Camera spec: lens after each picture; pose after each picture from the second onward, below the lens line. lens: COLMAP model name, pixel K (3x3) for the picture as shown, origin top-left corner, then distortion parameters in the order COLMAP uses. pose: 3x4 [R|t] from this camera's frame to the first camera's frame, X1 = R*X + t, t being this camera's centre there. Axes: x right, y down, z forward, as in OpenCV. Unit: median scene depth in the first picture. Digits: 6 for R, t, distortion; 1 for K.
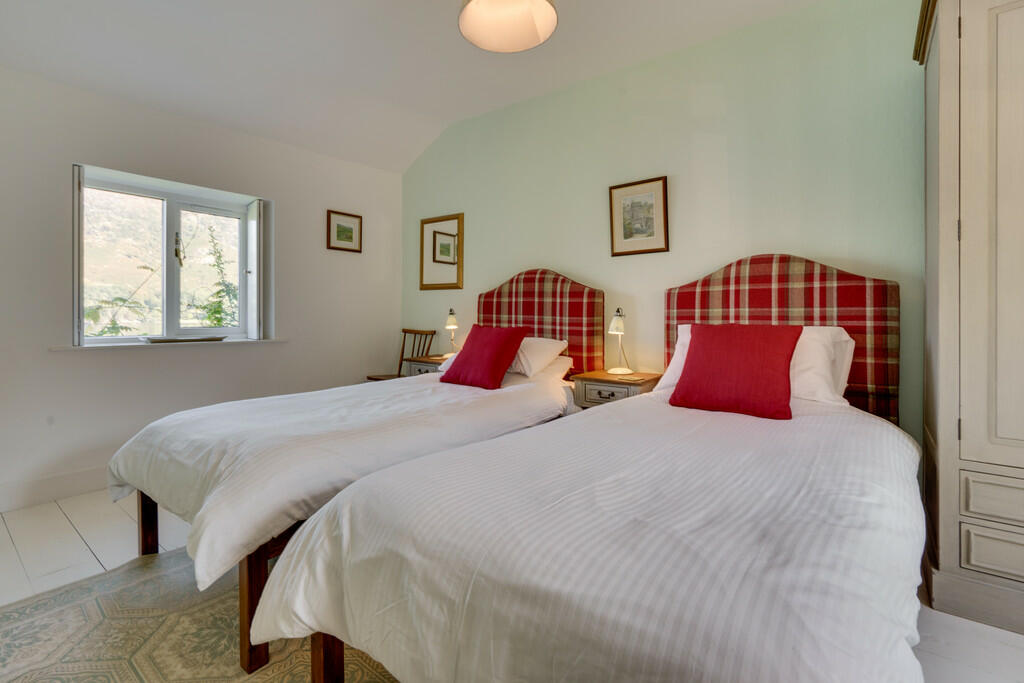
lens RADIAL K [[466.6, 0, 522.0], [0, 466.6, 334.8], [0, 0, 1]] dist [-0.002653, 0.000025]
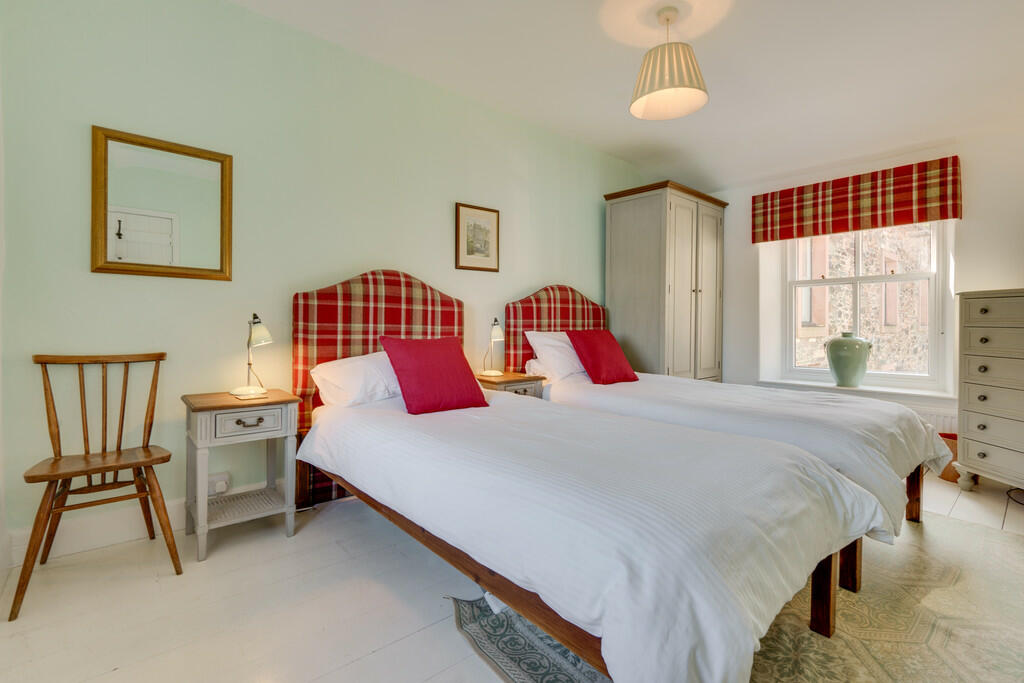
lens RADIAL K [[466.6, 0, 522.0], [0, 466.6, 334.8], [0, 0, 1]] dist [-0.002653, 0.000025]
pose [[0.219416, -0.011660, 0.975562, -0.800295], [0.056282, 0.998415, -0.000726, -0.010350], [-0.974007, 0.055066, 0.219724, 0.631774]]
